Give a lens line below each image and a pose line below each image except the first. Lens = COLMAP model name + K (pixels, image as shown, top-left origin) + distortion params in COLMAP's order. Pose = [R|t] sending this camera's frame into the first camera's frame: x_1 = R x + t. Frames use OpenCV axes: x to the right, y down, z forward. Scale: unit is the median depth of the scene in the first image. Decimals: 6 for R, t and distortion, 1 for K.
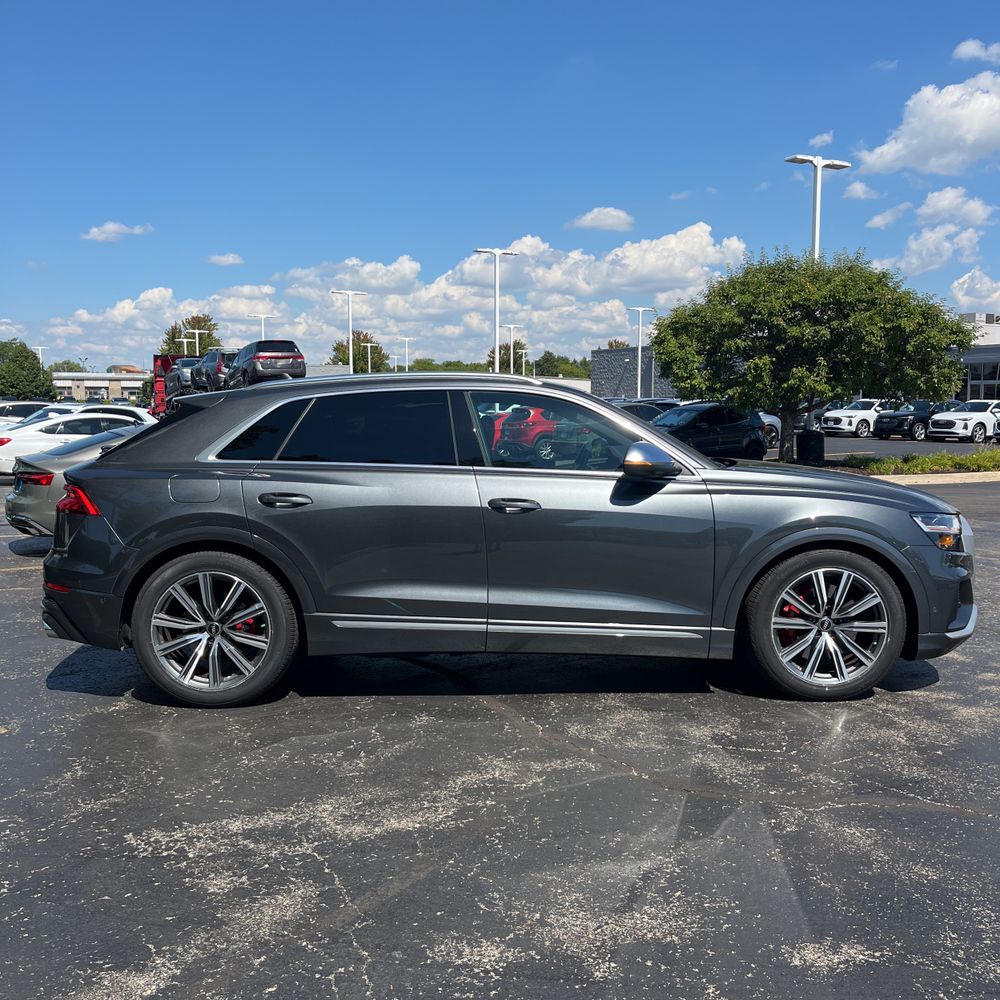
lens RADIAL K [[1018.5, 0, 497.6], [0, 1018.5, 500.3], [0, 0, 1]] dist [0.019057, -0.016938]
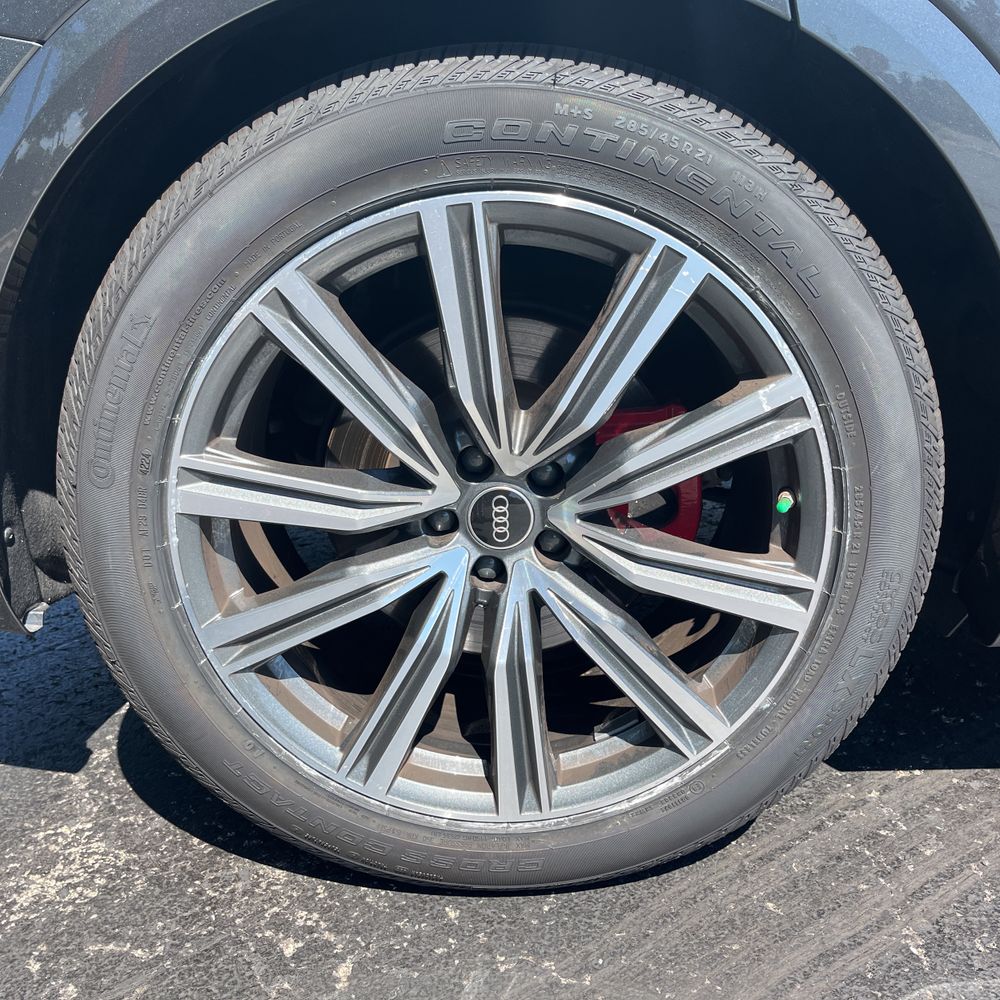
lens RADIAL K [[1001.1, 0, 501.7], [0, 1001.1, 505.9], [0, 0, 1]] dist [0.073393, -0.104948]
pose [[0.999789, -0.016717, -0.011964, -0.271029], [0.019305, 0.963535, 0.266886, 0.073201], [0.007066, -0.267061, 0.963654, 0.807565]]
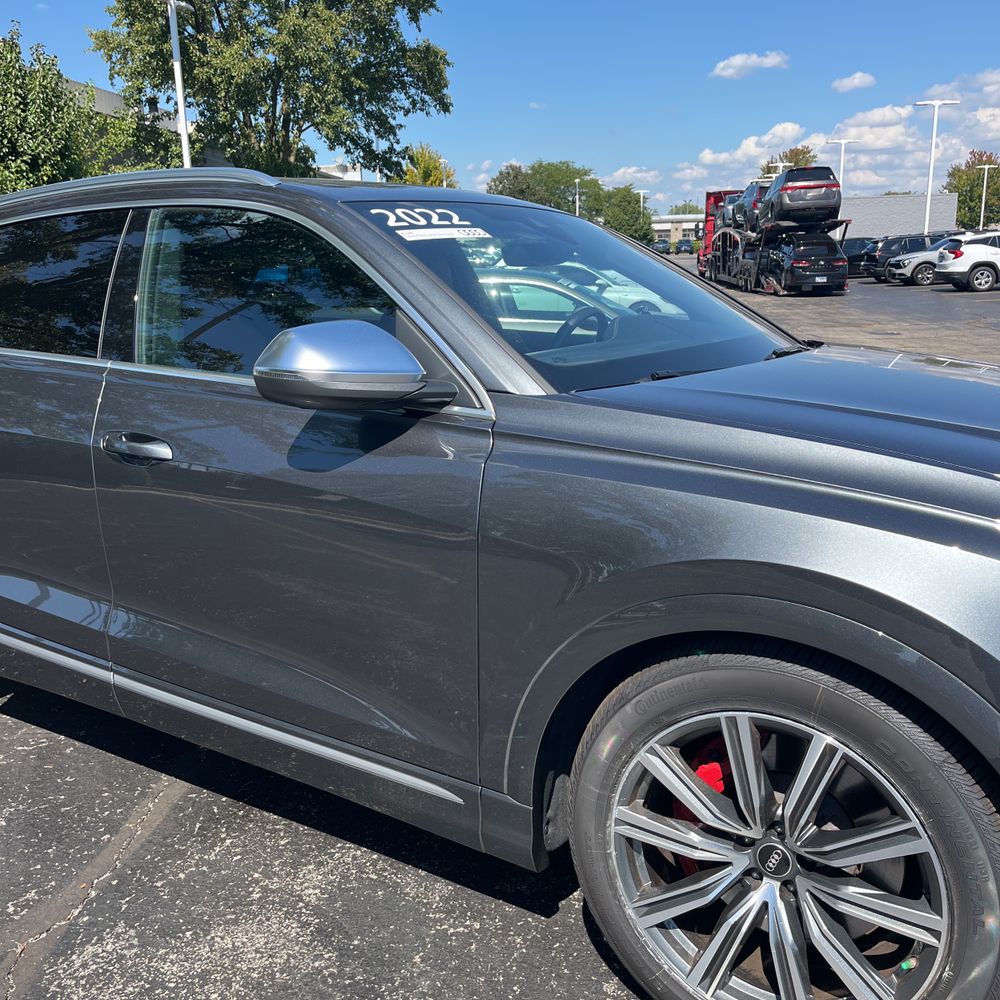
lens RADIAL K [[1013.8, 0, 506.8], [0, 1013.8, 505.8], [0, 0, 1]] dist [0.029692, -0.022244]
pose [[0.839833, 0.115265, -0.530467, 0.410339], [-0.030496, 0.985672, 0.165896, -0.052063], [0.541988, -0.123148, 0.831314, 0.667122]]
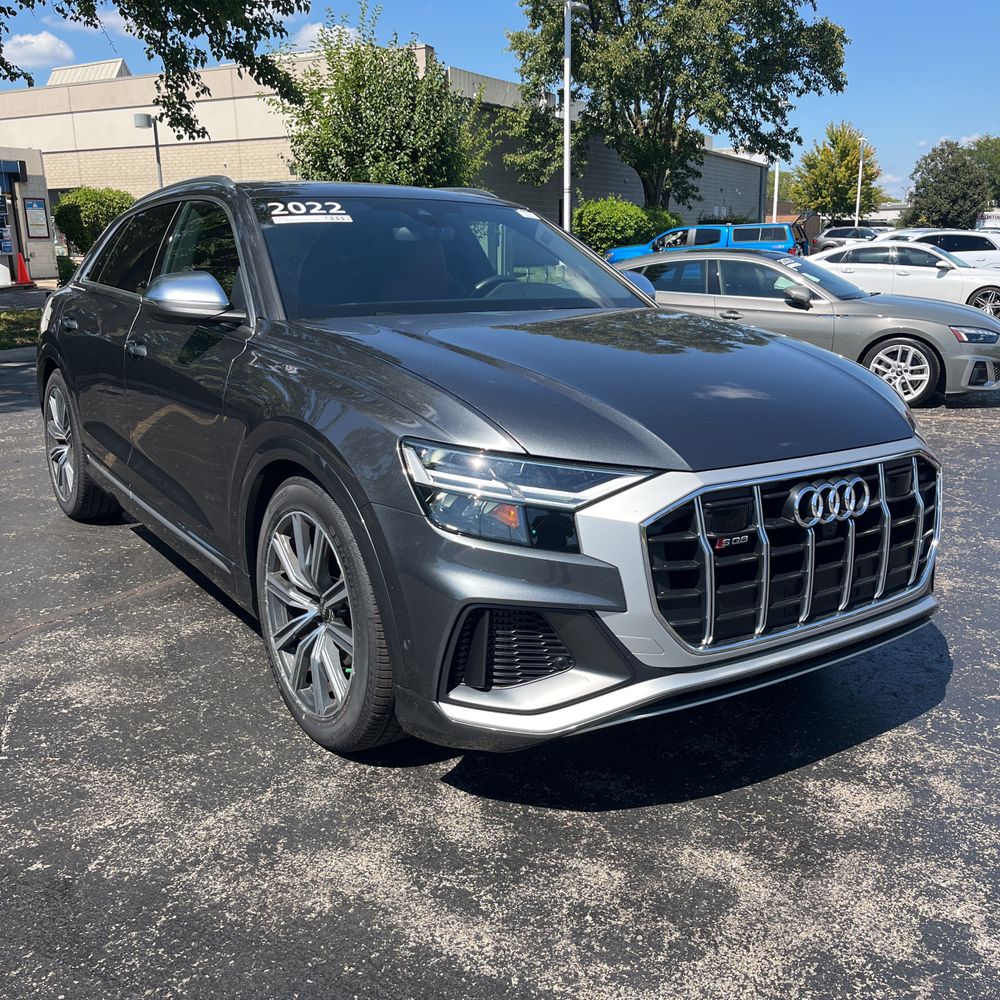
lens RADIAL K [[1000.9, 0, 497.6], [0, 1000.9, 497.4], [0, 0, 1]] dist [0.014326, 0.012070]
pose [[0.561331, 0.203625, -0.802150, 0.796095], [-0.071094, 0.977540, 0.198397, -0.055515], [0.824532, -0.054338, 0.563200, 0.760982]]
